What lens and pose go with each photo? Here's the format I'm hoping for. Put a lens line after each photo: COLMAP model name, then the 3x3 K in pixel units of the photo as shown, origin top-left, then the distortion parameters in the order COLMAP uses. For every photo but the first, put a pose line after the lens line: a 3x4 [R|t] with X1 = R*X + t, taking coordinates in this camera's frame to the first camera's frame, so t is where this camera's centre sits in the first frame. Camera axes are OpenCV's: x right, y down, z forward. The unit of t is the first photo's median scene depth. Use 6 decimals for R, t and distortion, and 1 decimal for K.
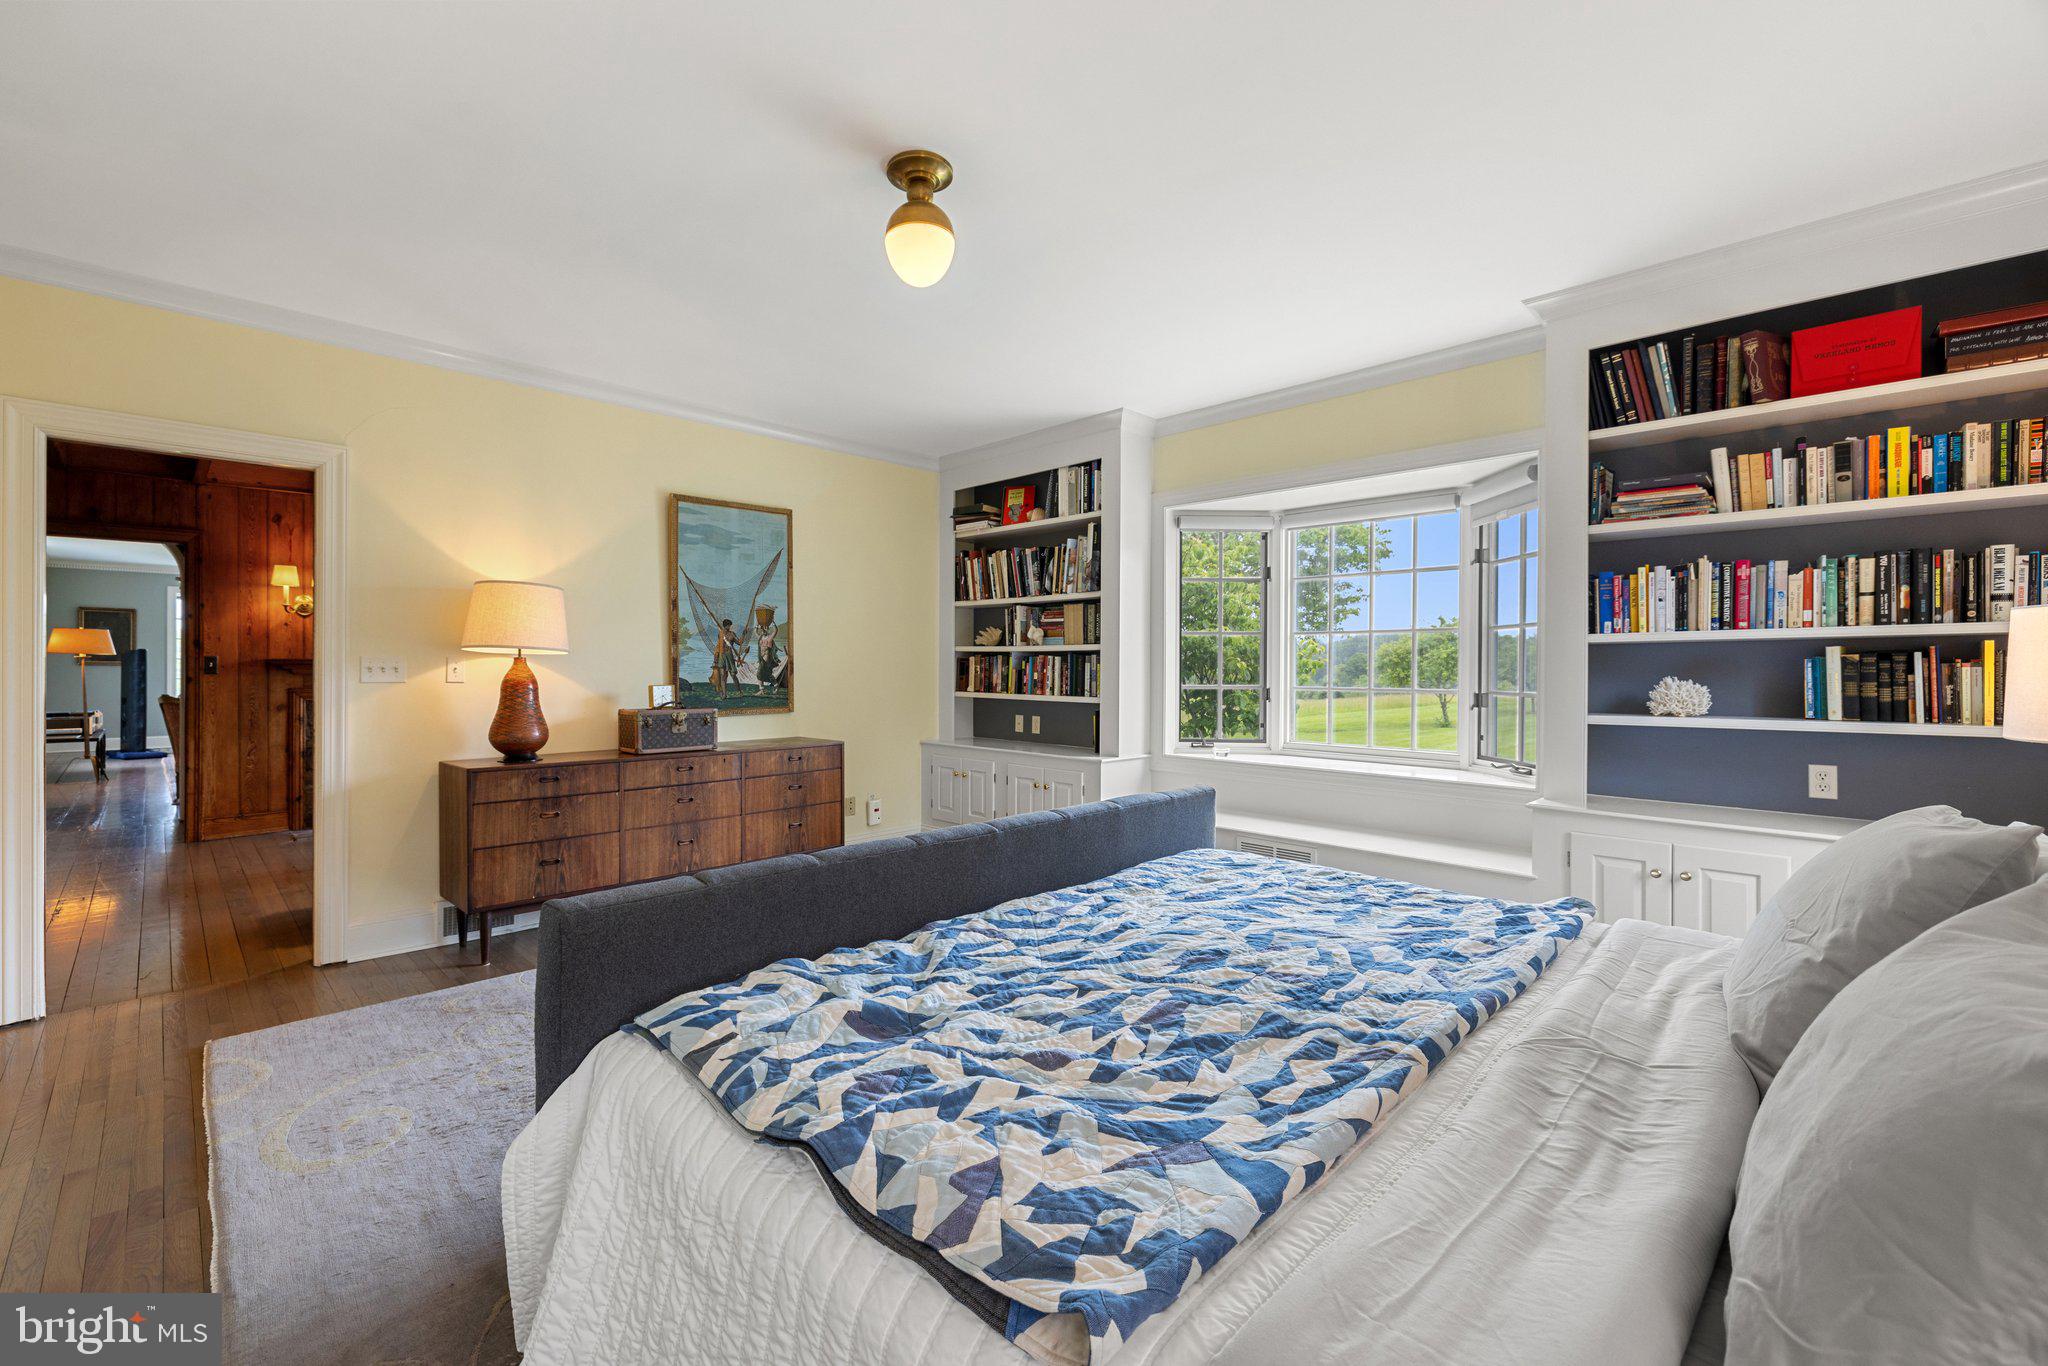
lens RADIAL K [[860.1, 0, 1006.3], [0, 860.1, 667.9], [0, 0, 1]] dist [0.000064, -0.000369]
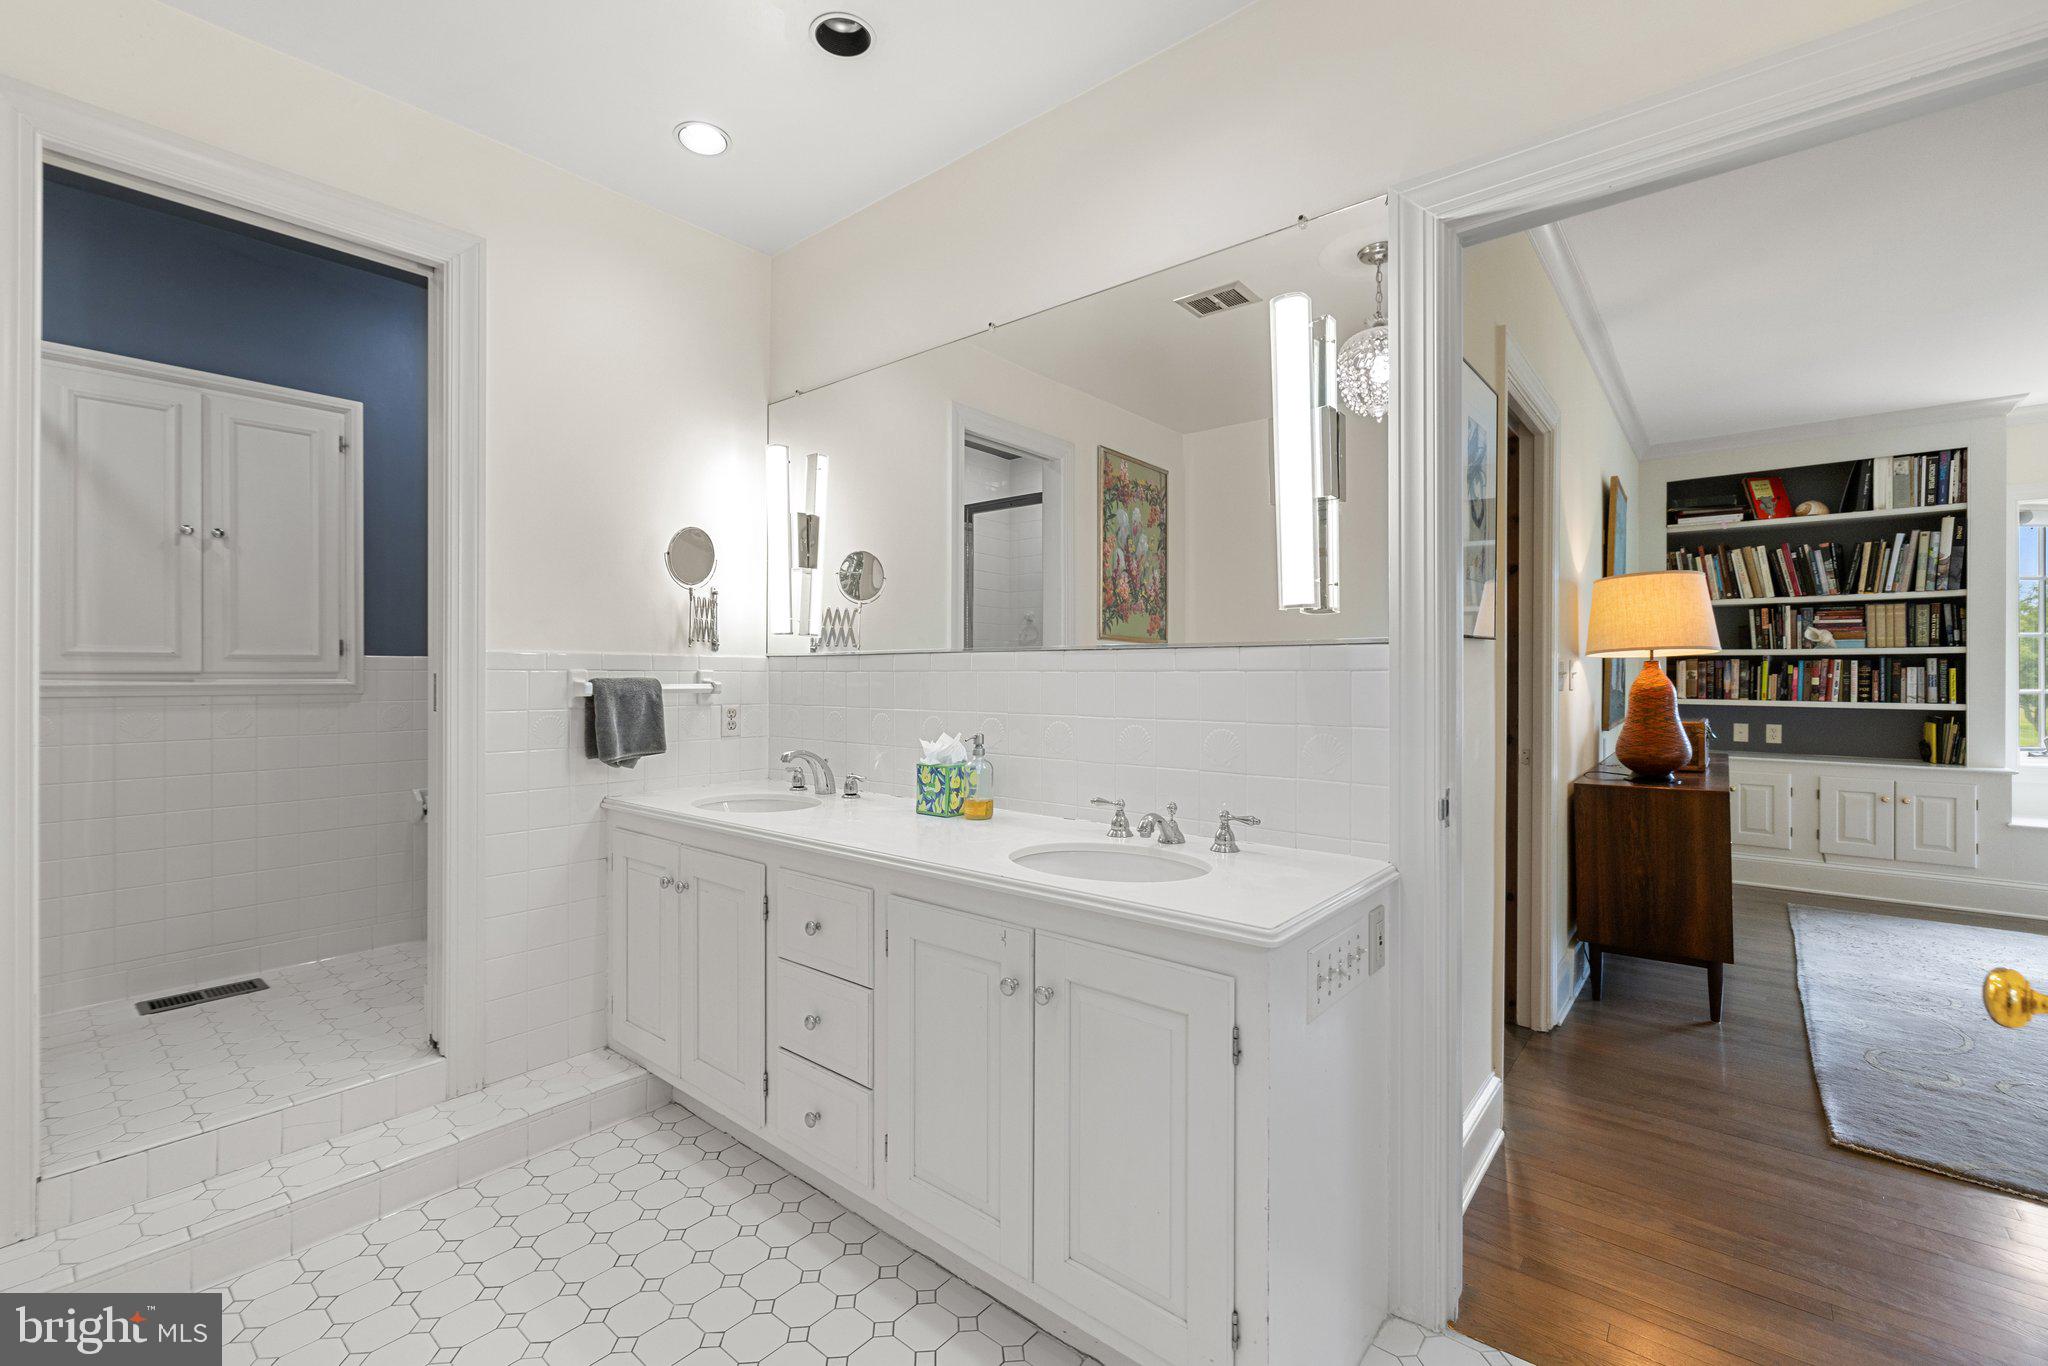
lens RADIAL K [[860.1, 0, 1006.3], [0, 860.1, 667.9], [0, 0, 1]] dist [0.000064, -0.000369]
pose [[0.996554, -0.000588, 0.082944, -1.216829], [0.001228, 0.999970, -0.007660, 0.001342], [-0.082937, 0.007736, 0.996525, 0.194349]]
